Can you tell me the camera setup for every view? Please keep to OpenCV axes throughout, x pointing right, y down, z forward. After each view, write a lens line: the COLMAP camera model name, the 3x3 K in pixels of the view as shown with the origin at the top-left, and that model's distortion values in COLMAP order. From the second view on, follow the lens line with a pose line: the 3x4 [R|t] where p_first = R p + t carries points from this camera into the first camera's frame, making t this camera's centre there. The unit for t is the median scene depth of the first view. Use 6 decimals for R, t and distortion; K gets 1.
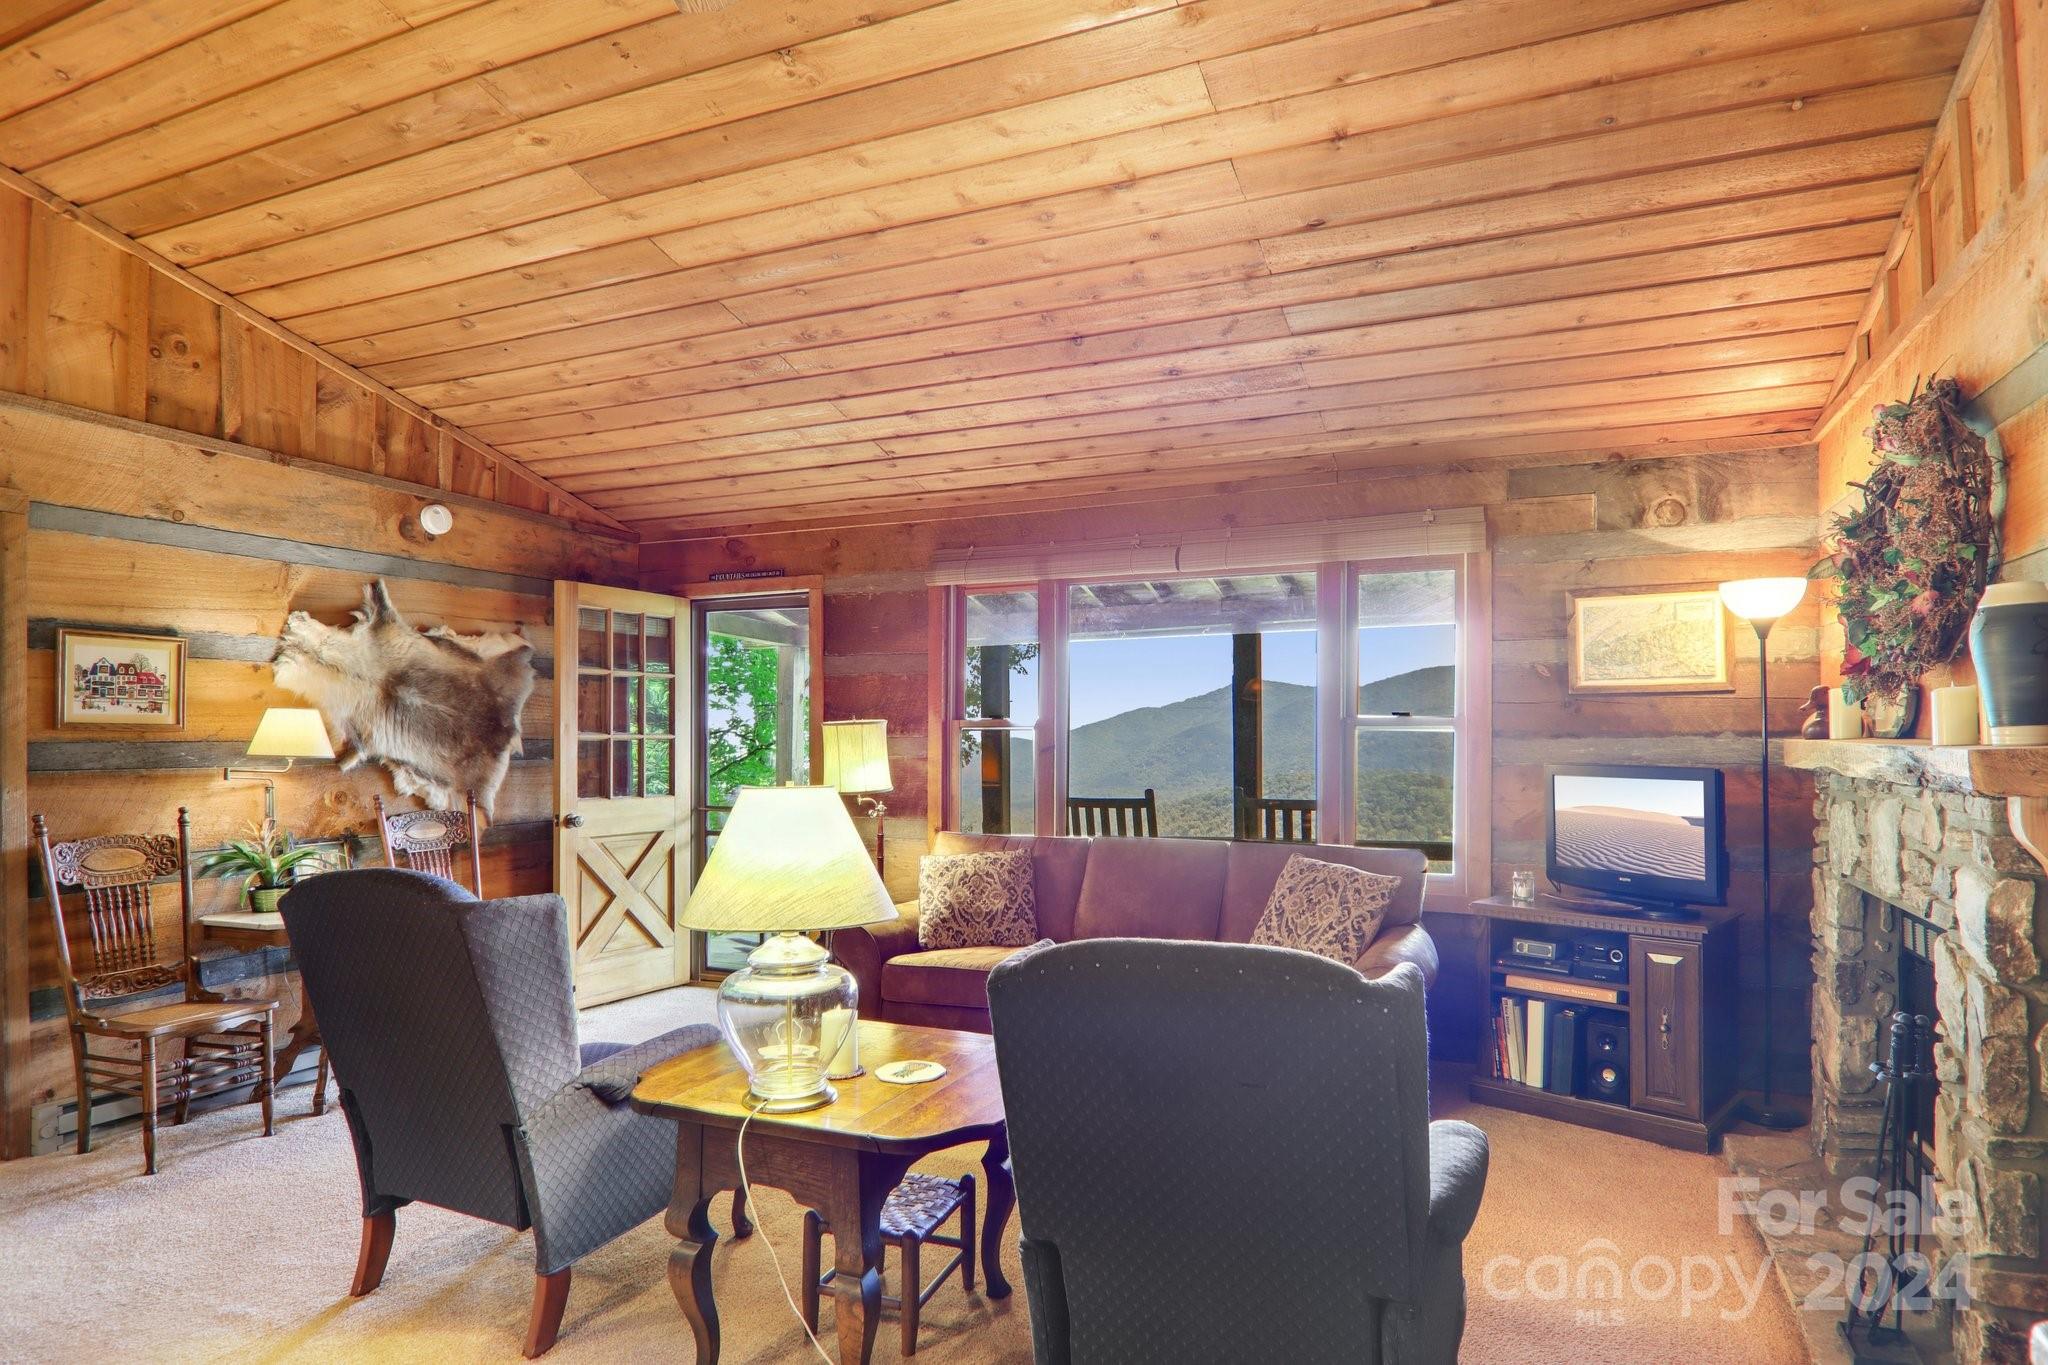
lens RADIAL K [[1152.4, 0, 1023.1], [0, 1152.4, 706.0], [0, 0, 1]] dist [0.002605, -0.018919]
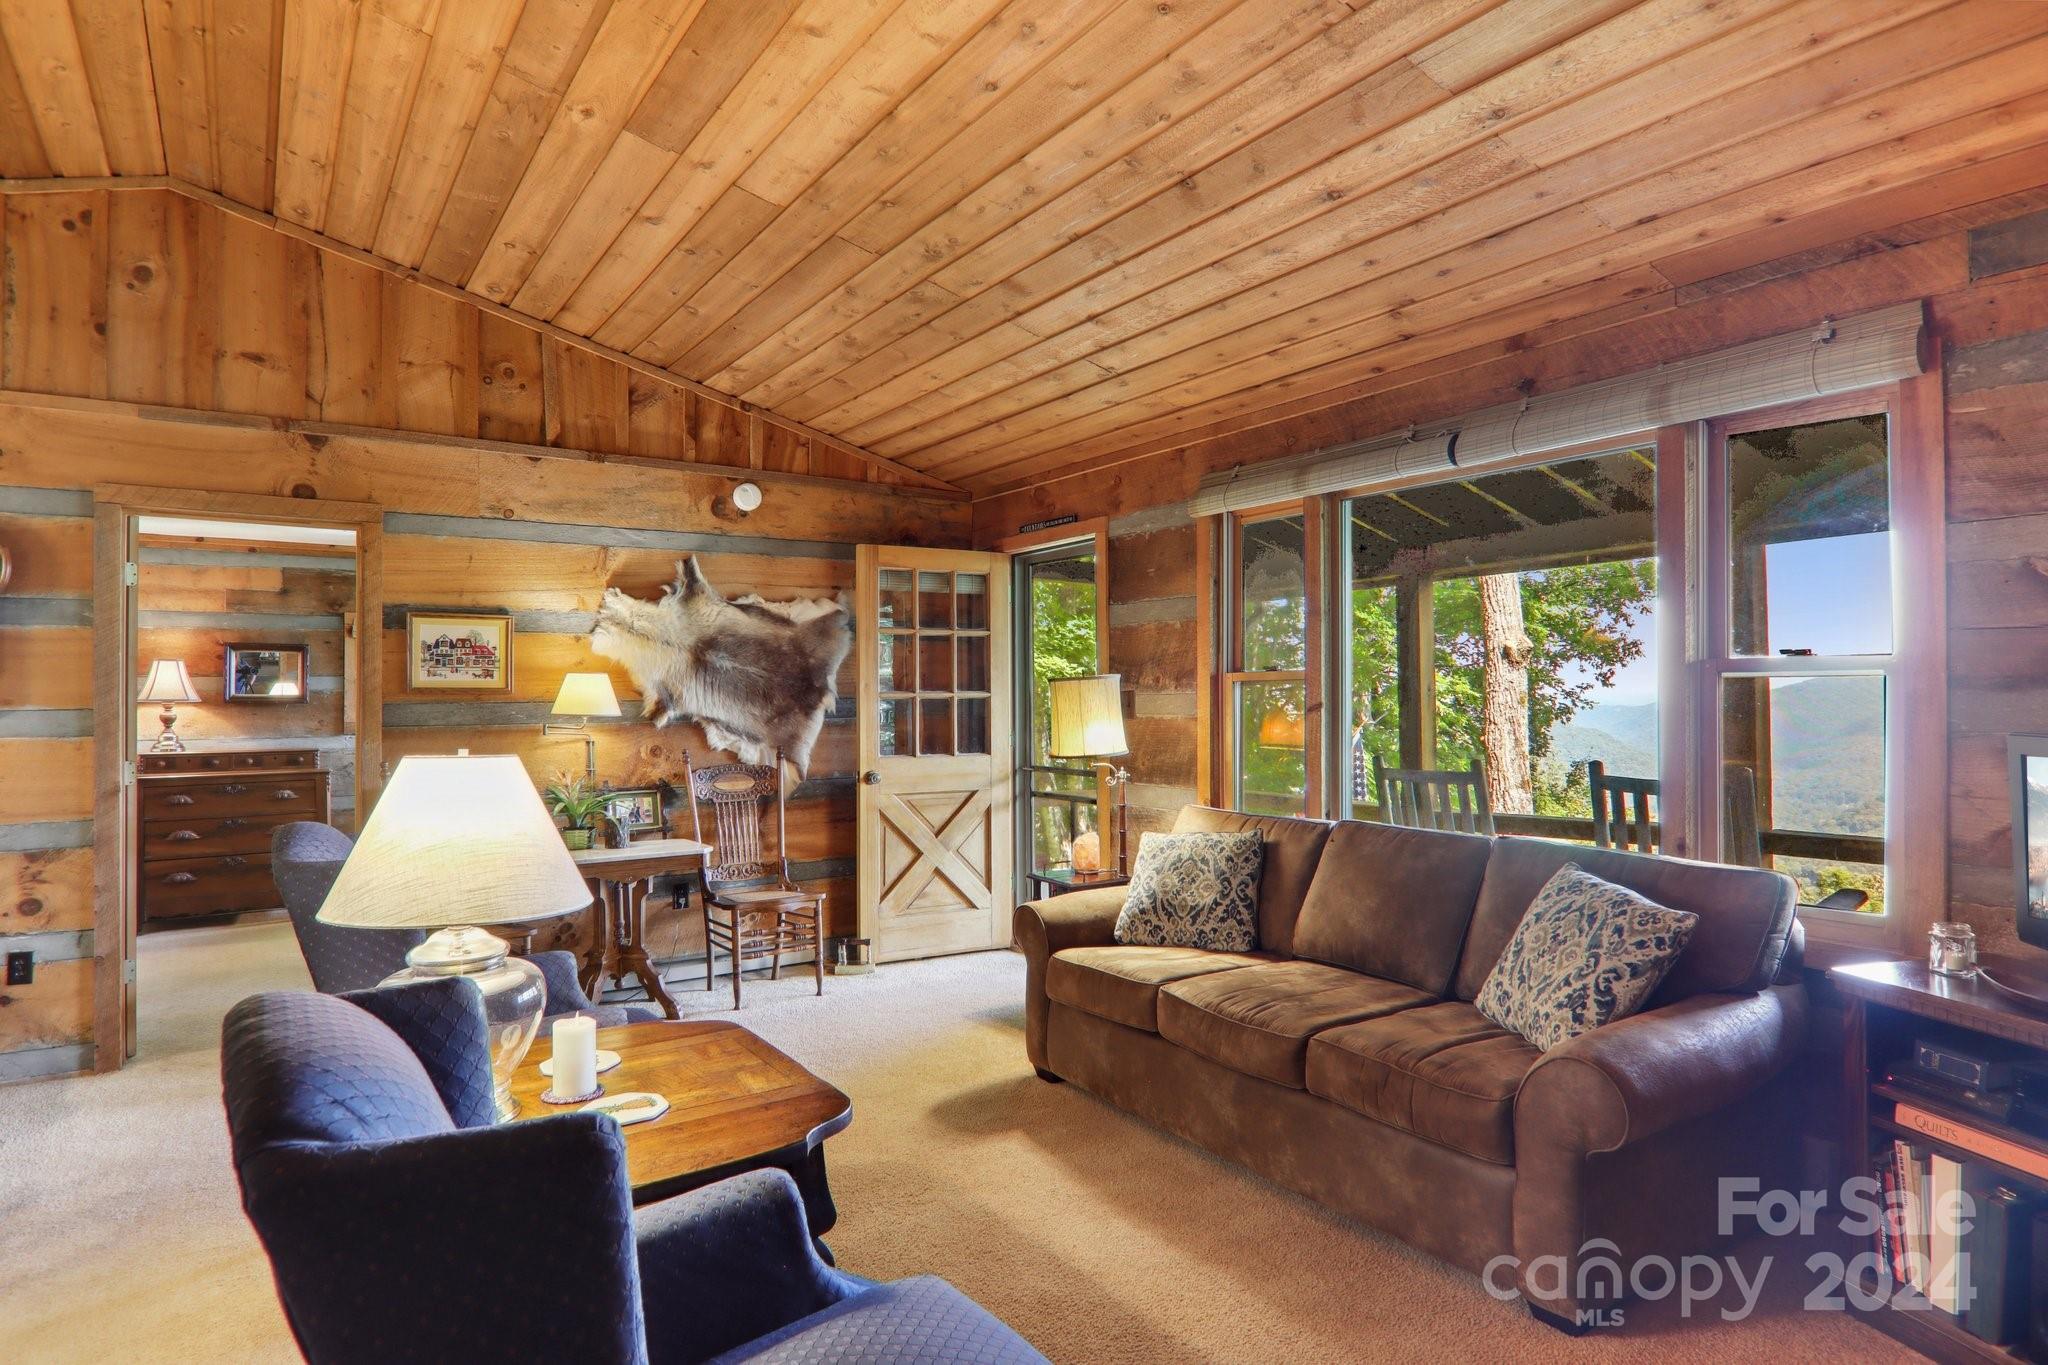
lens RADIAL K [[1129.3, 0, 1048.2], [0, 1129.3, 659.3], [0, 0, 1]] dist [0.001442, -0.019794]
pose [[0.845711, -0.022974, -0.533146, 0.317400], [0.021837, 0.999726, -0.008439, 0.007174], [0.533194, -0.004505, 0.845981, 0.265106]]
